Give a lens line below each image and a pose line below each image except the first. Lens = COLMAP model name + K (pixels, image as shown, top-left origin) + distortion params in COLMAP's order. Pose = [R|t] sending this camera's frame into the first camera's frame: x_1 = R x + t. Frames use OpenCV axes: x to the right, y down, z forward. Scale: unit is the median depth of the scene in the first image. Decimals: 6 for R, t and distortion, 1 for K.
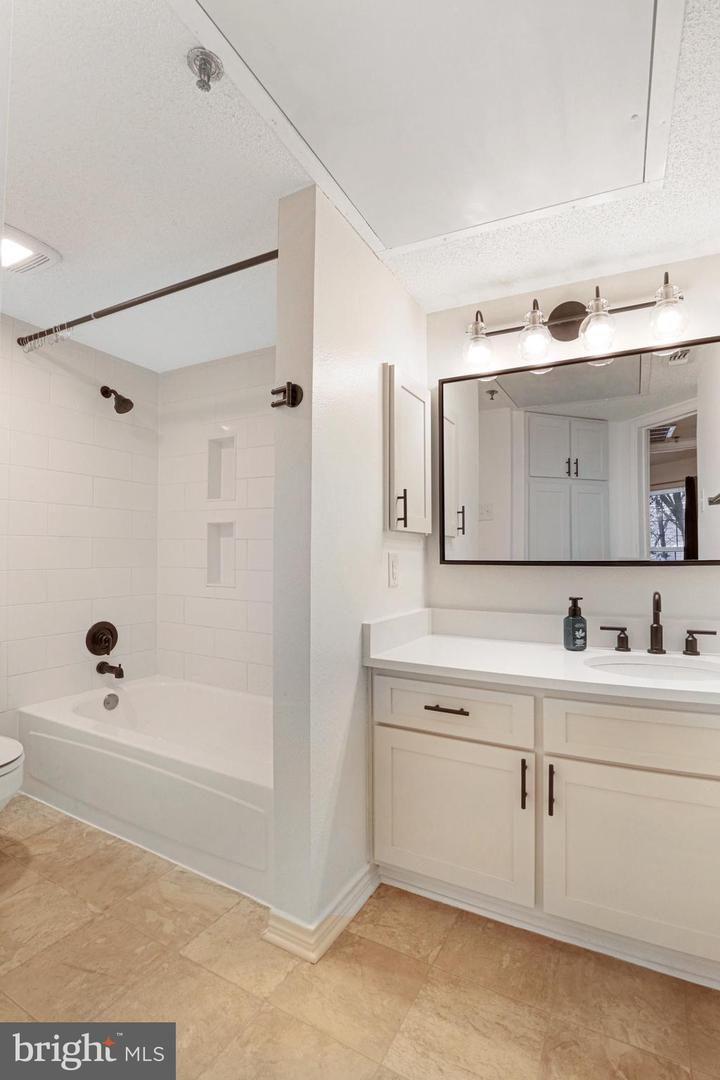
lens RADIAL K [[506.6, 0, 363.2], [0, 506.6, 545.6], [0, 0, 1]] dist [-0.026396, 0.000975]
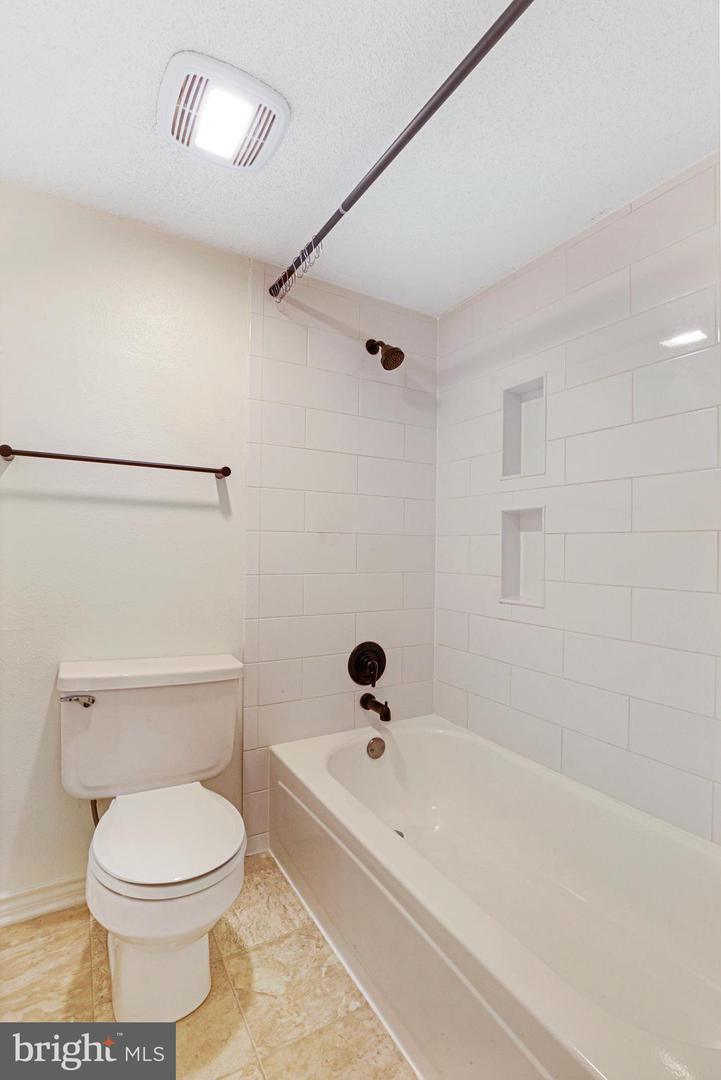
lens RADIAL K [[499.7, 0, 383.5], [0, 499.7, 542.7], [0, 0, 1]] dist [-0.038604, 0.007979]
pose [[0.874143, 0.000544, -0.485668, -0.153822], [-0.002237, 0.999993, -0.002906, 0.000595], [0.485664, 0.003627, 0.874138, 0.421624]]
